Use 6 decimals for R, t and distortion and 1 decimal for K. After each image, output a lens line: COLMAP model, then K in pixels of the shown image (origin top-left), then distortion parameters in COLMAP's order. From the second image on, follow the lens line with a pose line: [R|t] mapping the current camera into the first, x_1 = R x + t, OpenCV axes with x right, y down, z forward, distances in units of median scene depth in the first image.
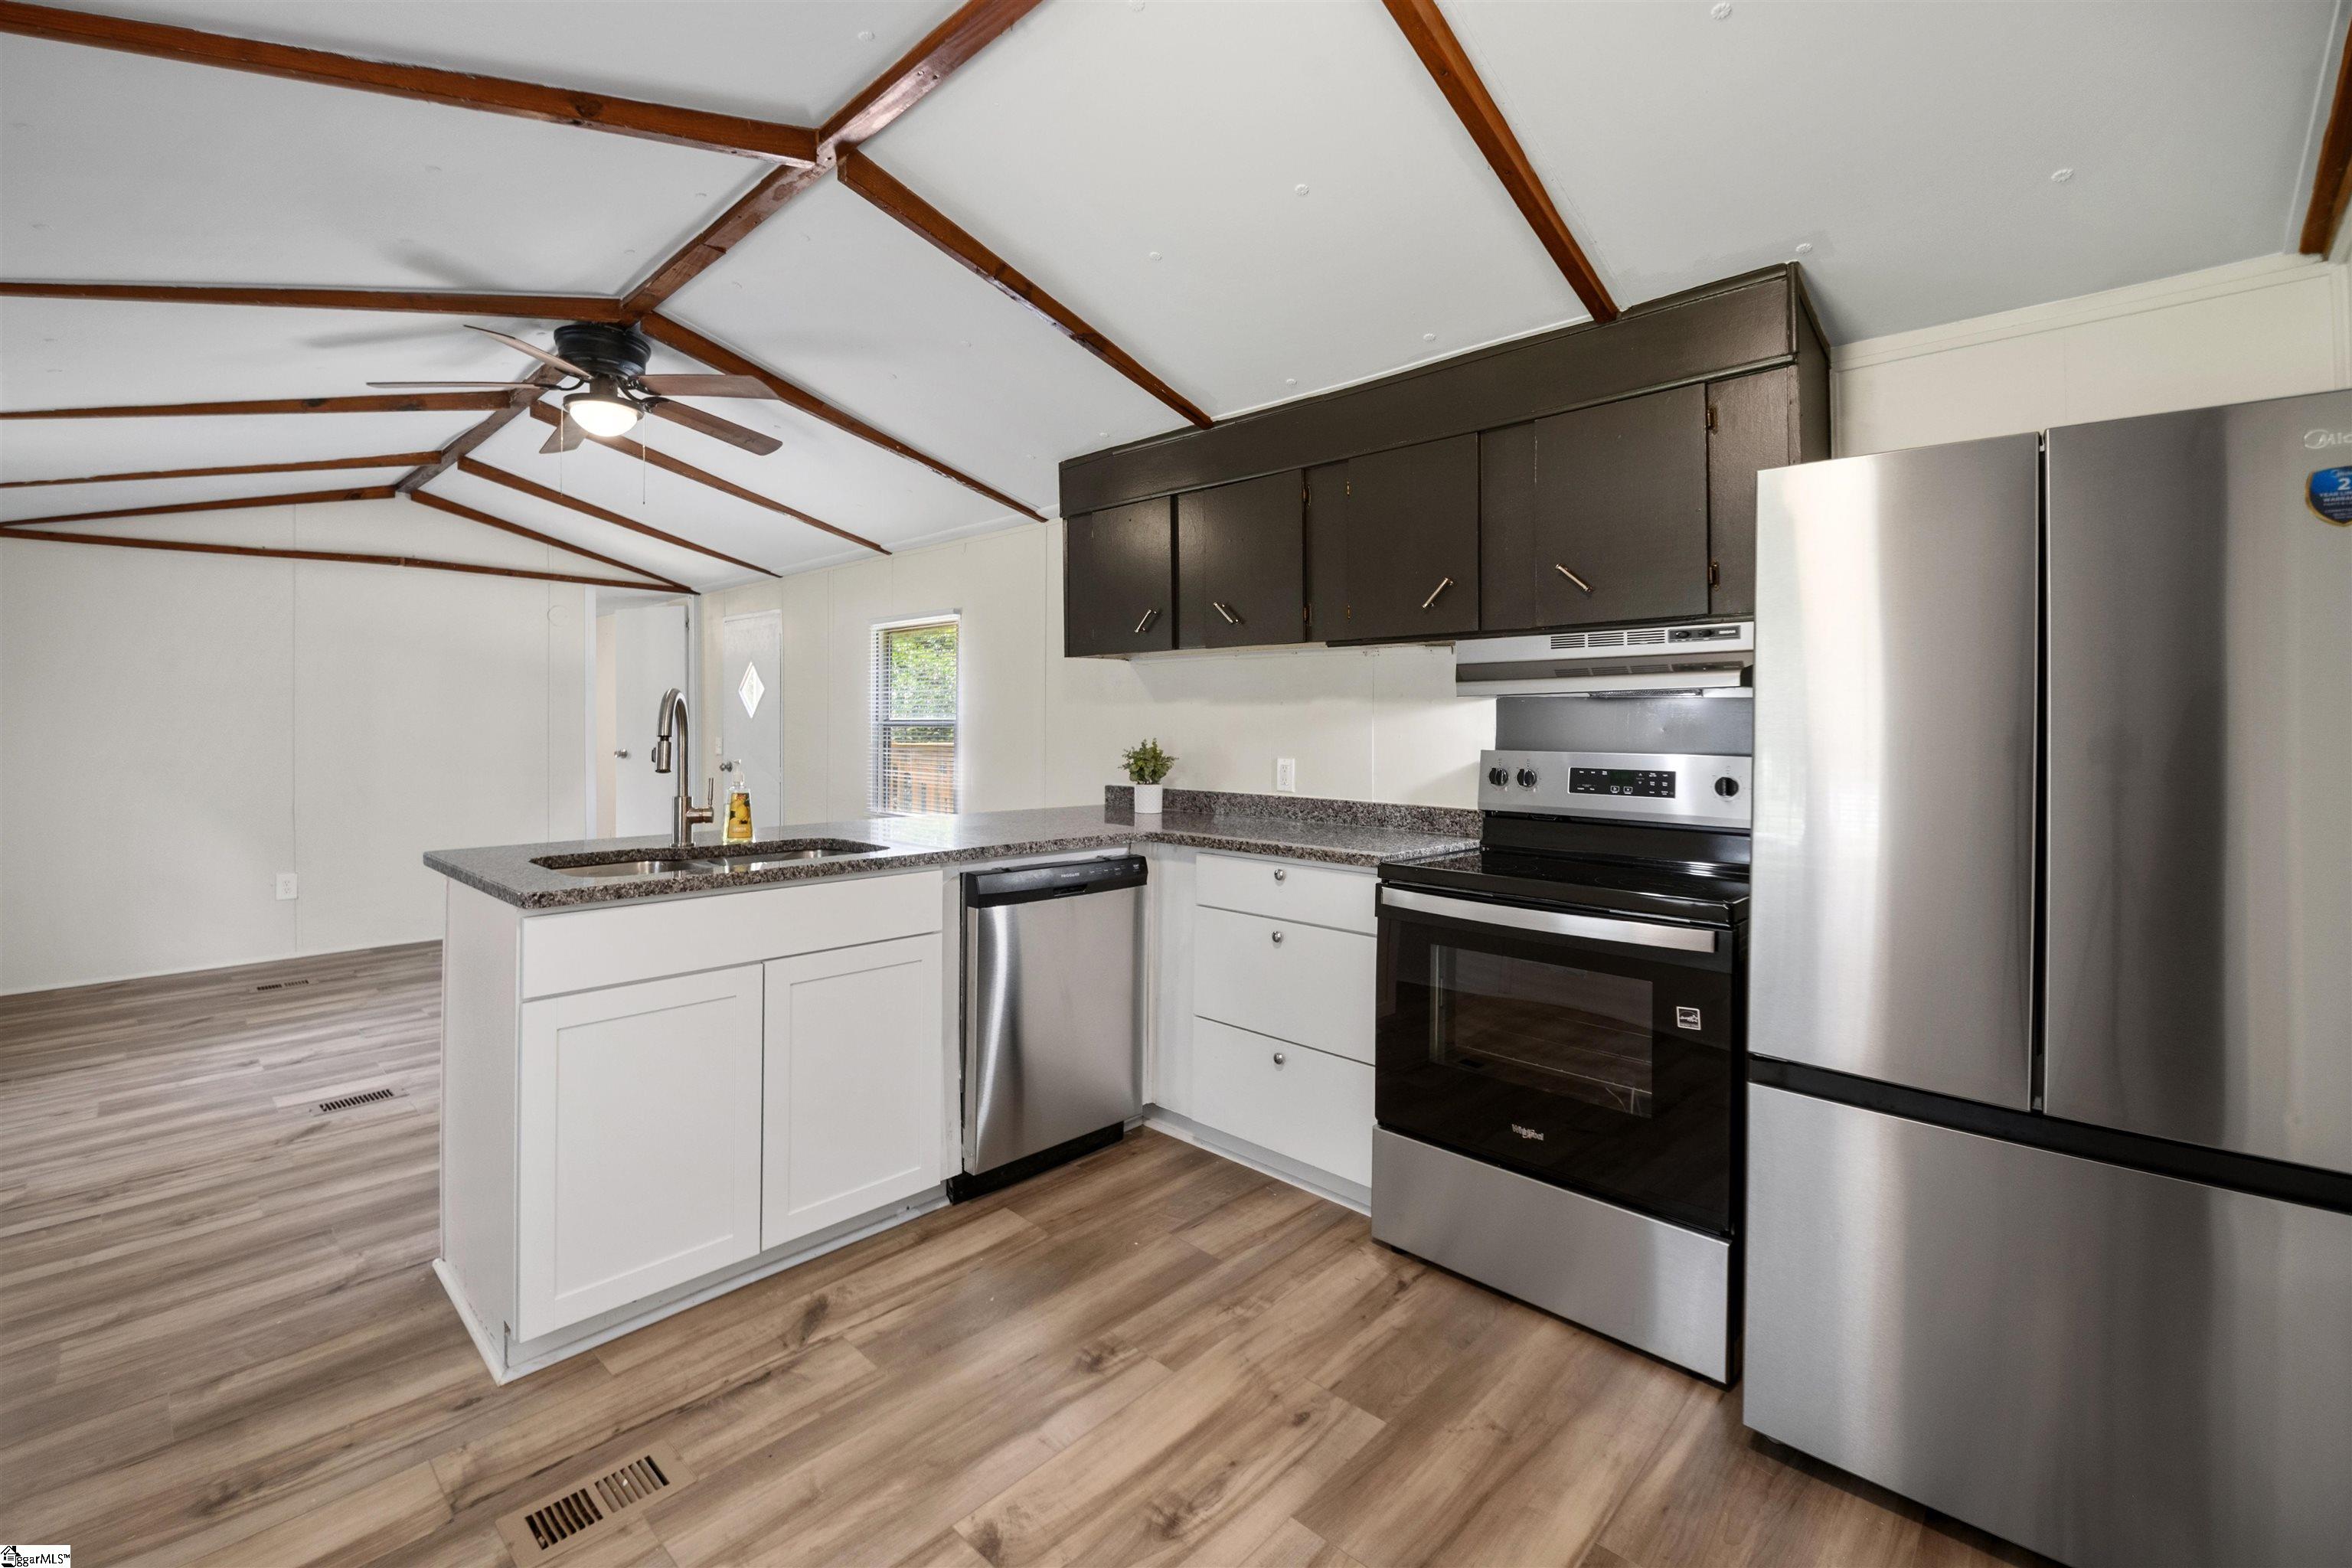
lens RADIAL K [[1012.1, 0, 1154.3], [0, 1012.1, 721.5], [0, 0, 1]] dist [0.000247, -0.010219]
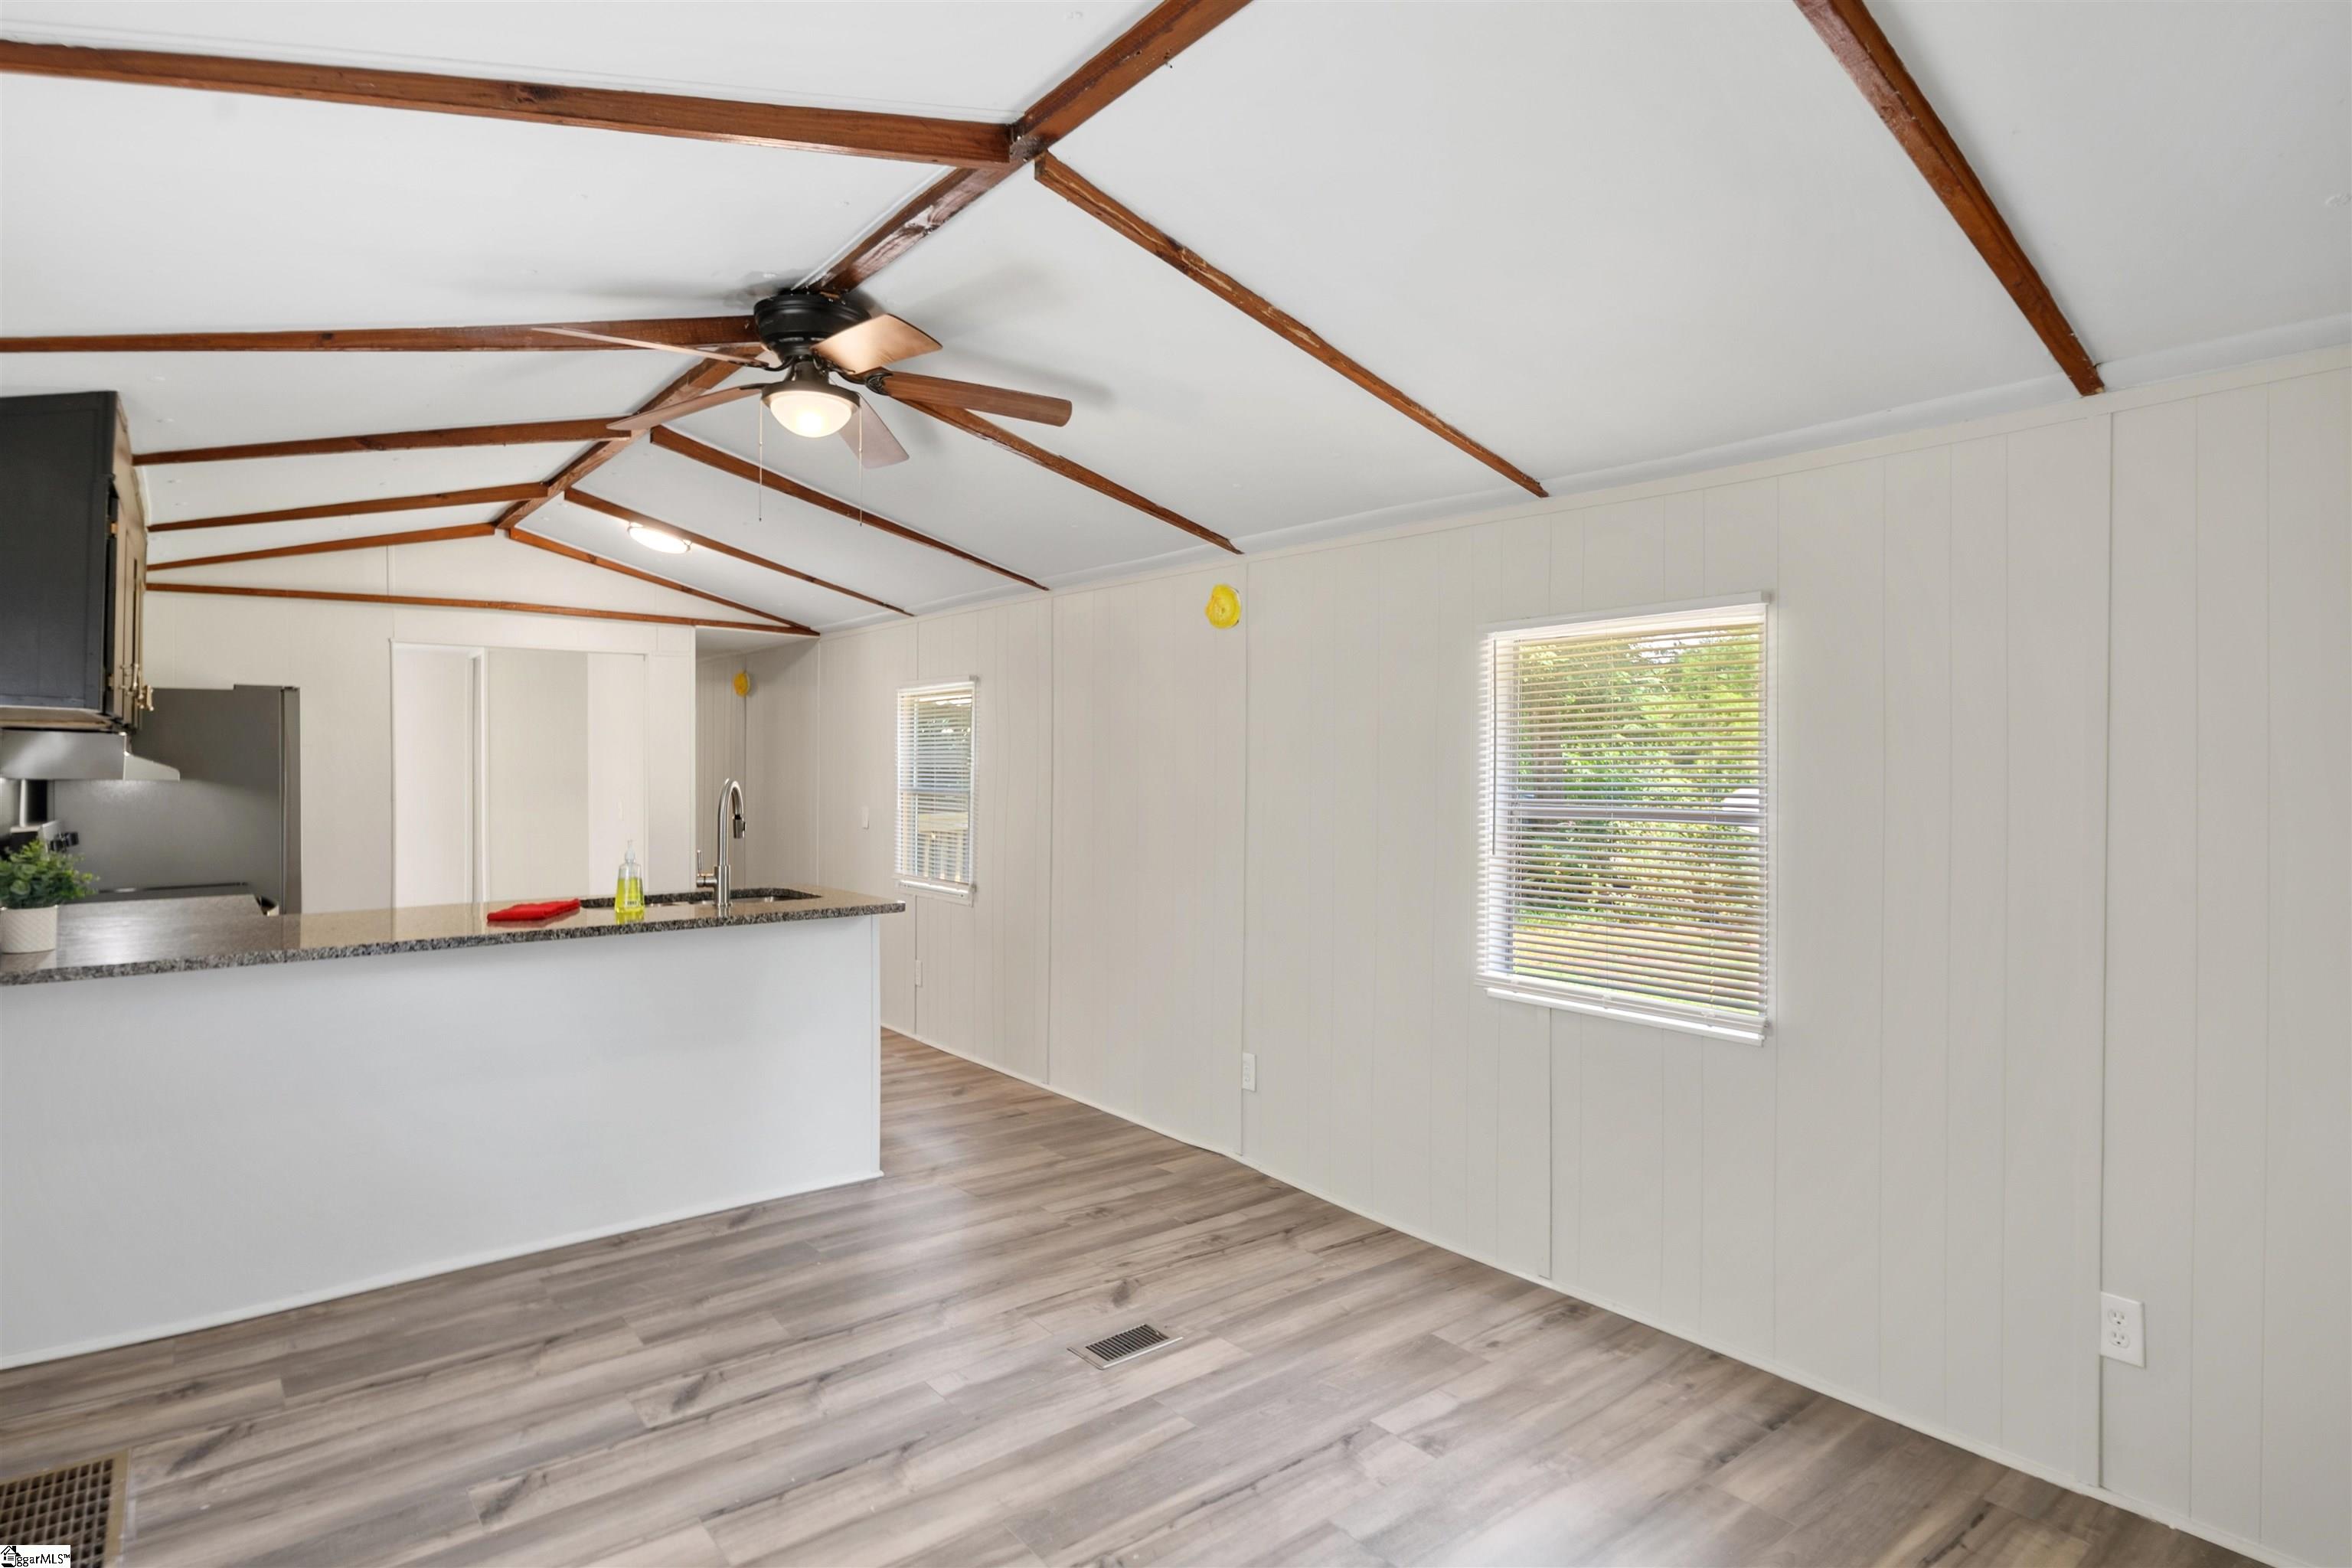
lens RADIAL K [[1228.9, 0, 1176.0], [0, 1228.9, 784.0], [0, 0, 1]] dist [-0.001884, 0.000032]
pose [[-0.992331, -0.009263, 0.123260, -1.203994], [-0.008033, 0.999913, 0.010470, -0.048669], [-0.123346, 0.009399, -0.992319, 2.420428]]
